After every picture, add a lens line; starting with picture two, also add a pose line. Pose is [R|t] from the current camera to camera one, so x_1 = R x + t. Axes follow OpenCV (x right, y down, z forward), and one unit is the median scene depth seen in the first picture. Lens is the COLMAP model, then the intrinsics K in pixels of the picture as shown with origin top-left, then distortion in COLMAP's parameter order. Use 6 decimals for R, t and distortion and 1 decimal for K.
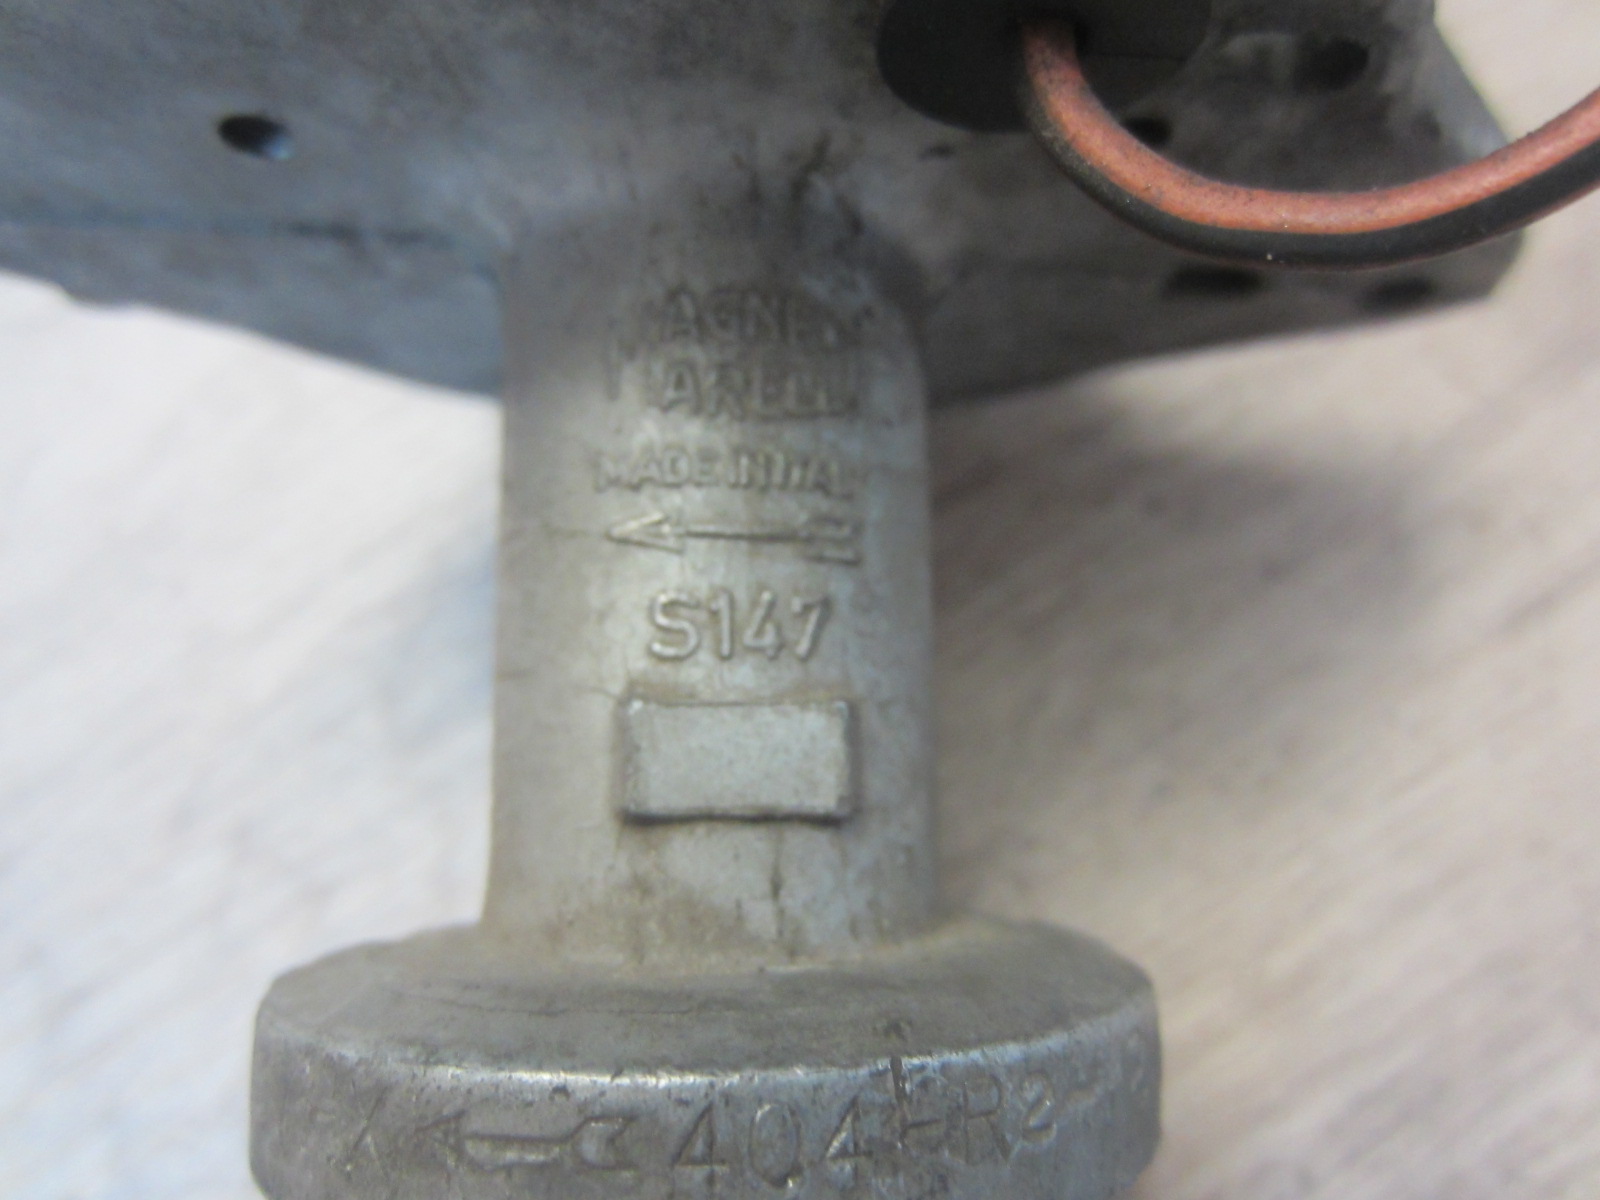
lens RADIAL K [[1144.1, 0, 796.2], [0, 1144.1, 600.7], [0, 0, 1]] dist [-0.022424, 0.002405]
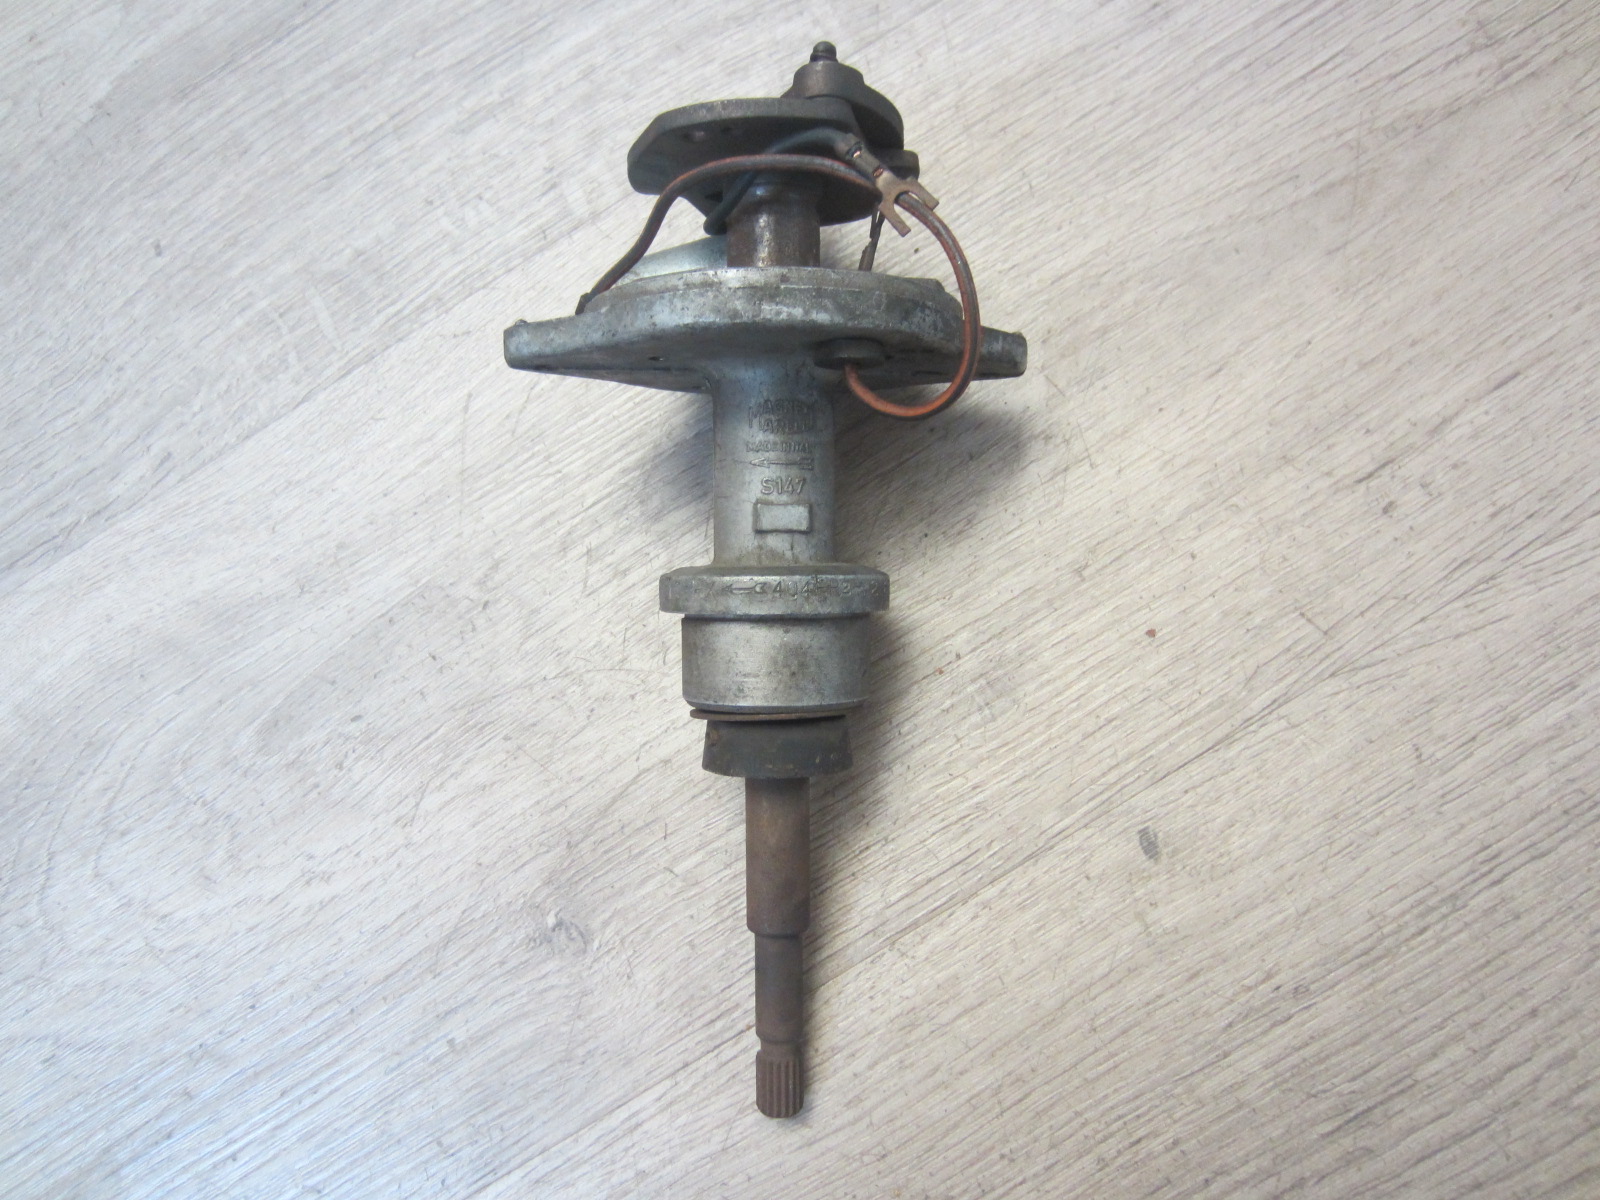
lens RADIAL K [[1144.1, 0, 800.1], [0, 1144.1, 601.4], [0, 0, 1]] dist [-0.022424, 0.002405]
pose [[0.999990, 0.002911, 0.003427, -0.001254], [-0.003472, 0.984221, 0.176910, -0.292080], [-0.002857, -0.176920, 0.984221, -3.077962]]
